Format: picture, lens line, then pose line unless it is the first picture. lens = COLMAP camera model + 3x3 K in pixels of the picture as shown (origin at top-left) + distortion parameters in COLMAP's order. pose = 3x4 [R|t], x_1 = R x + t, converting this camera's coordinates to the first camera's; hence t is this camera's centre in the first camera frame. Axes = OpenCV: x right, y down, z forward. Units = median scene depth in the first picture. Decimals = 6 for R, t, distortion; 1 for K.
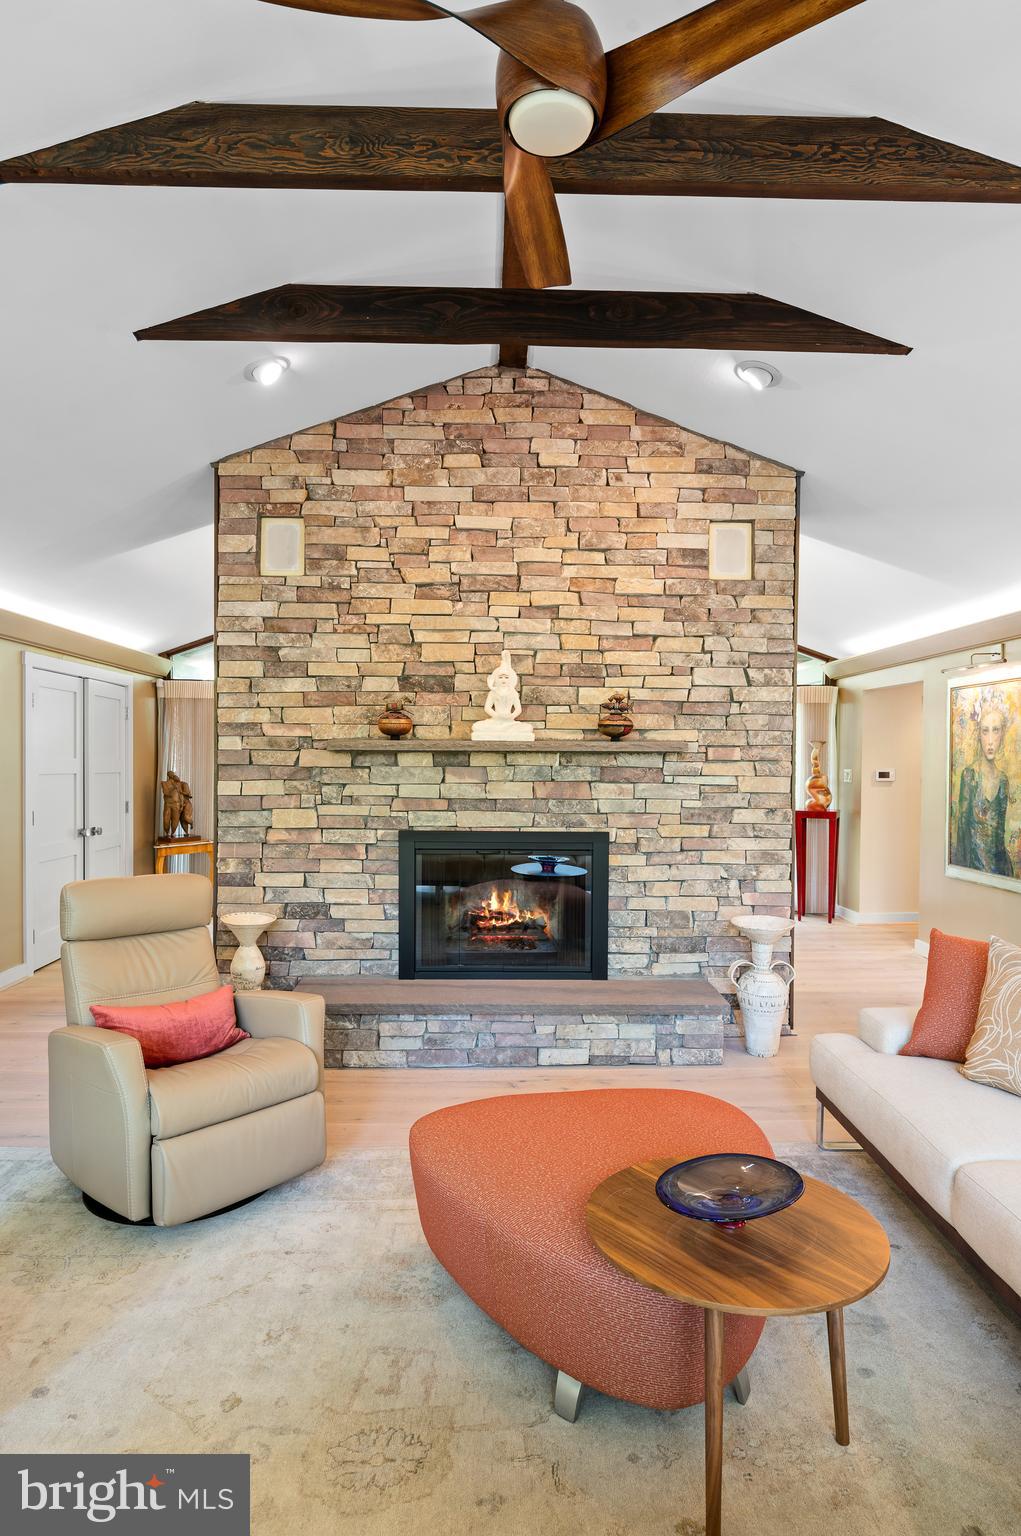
lens RADIAL K [[889.0, 0, 510.6], [0, 889.0, 767.1], [0, 0, 1]] dist [-0.001826, -0.001450]
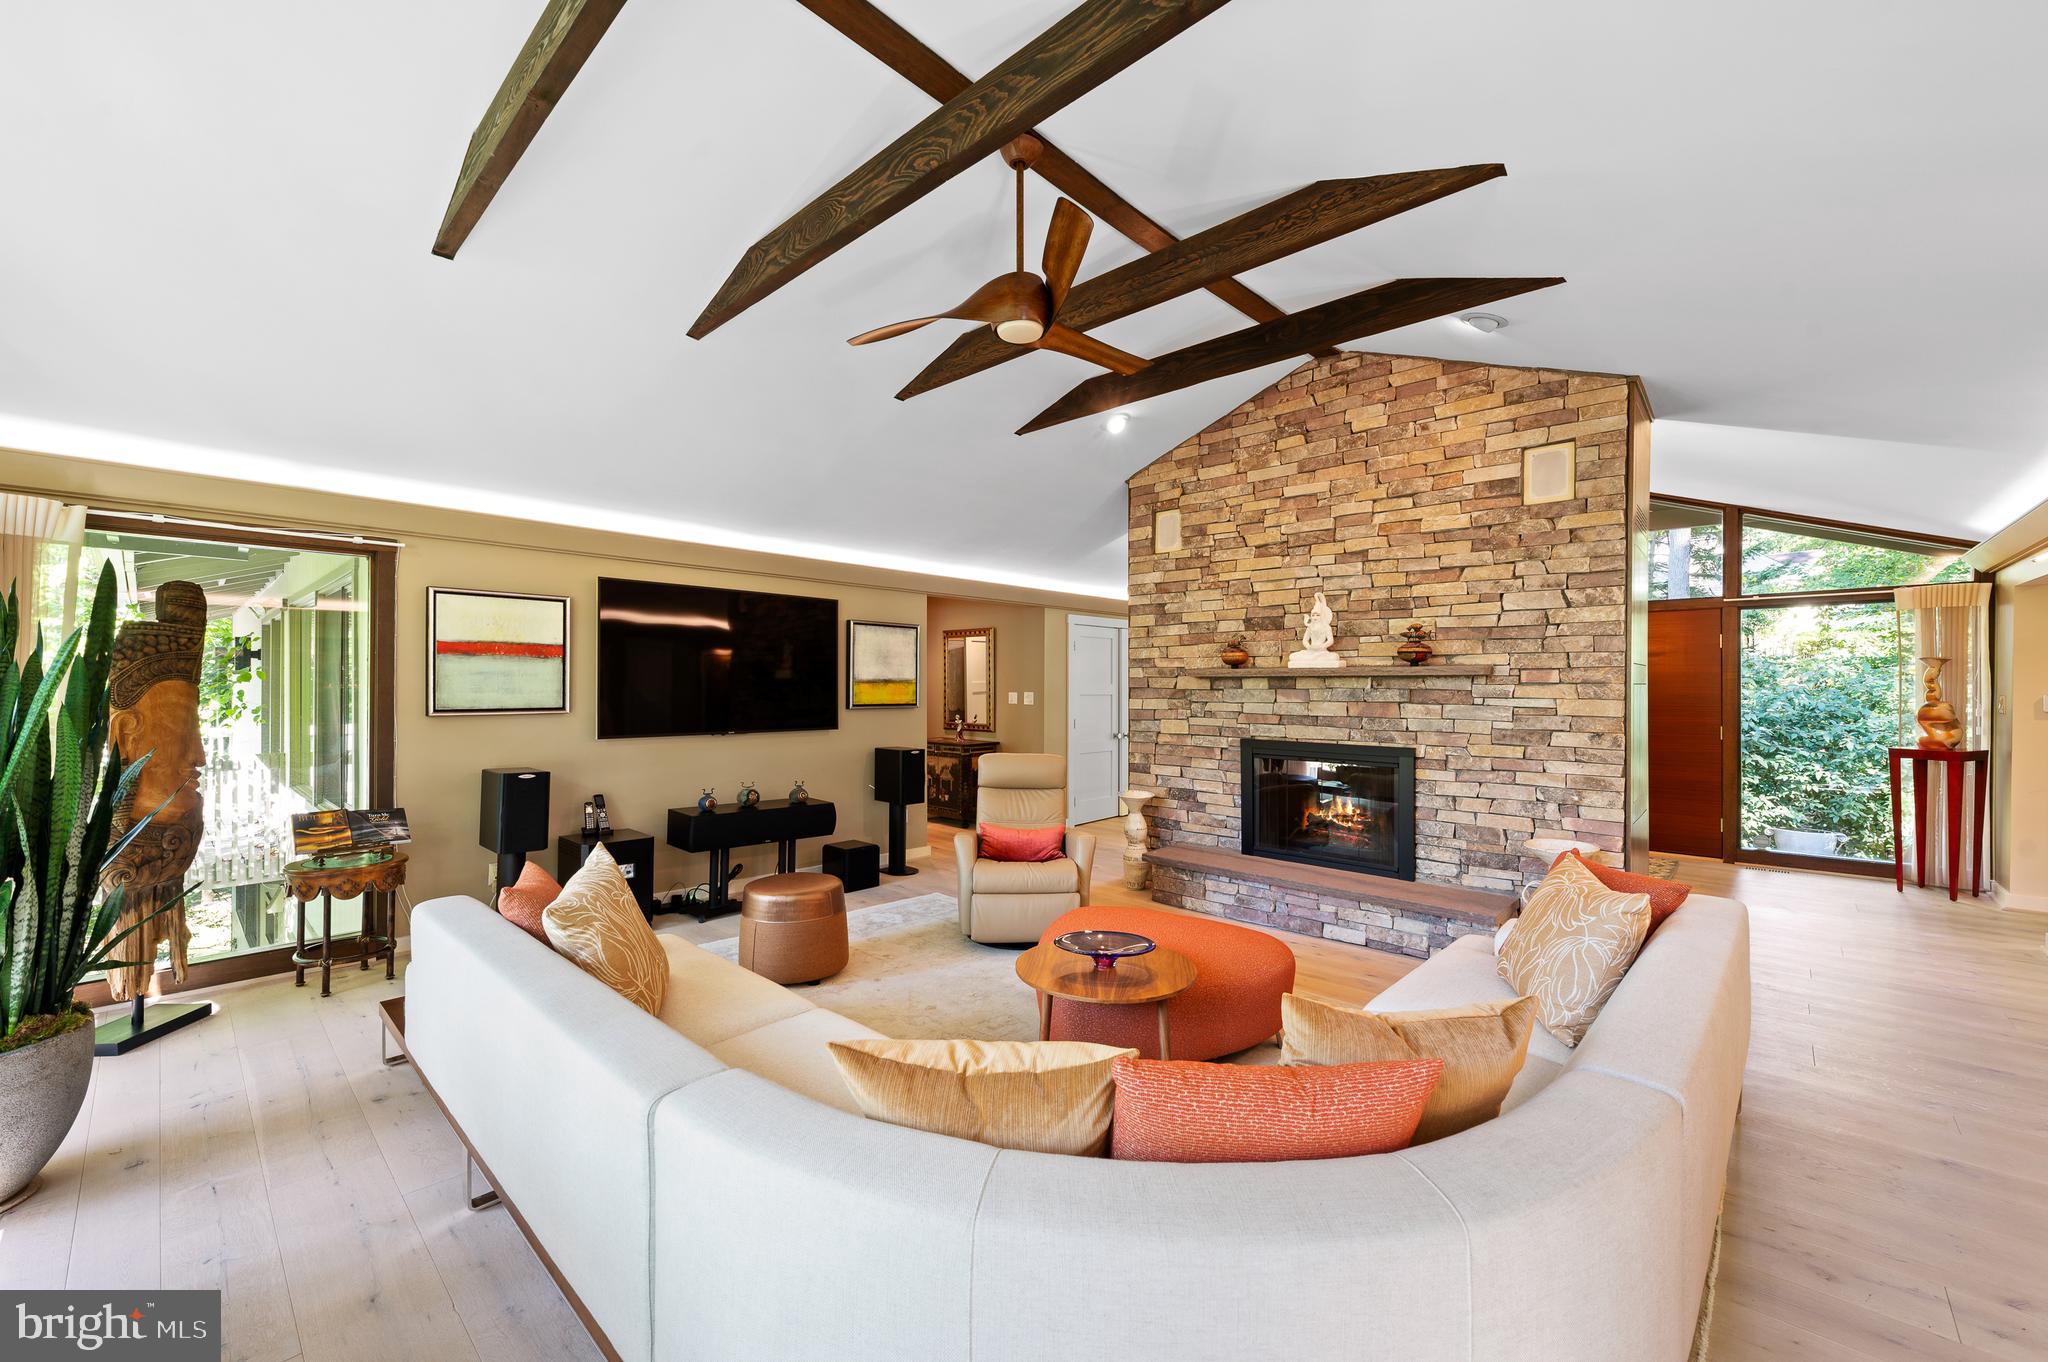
lens RADIAL K [[820.8, 0, 1023.8], [0, 820.8, 682.0], [0, 0, 1]] dist [-0.000081, 0.000057]
pose [[0.711570, -0.005998, -0.702589, 0.483772], [-0.003854, 0.999915, -0.012440, 0.005245], [0.702604, 0.011560, 0.711487, -0.071643]]
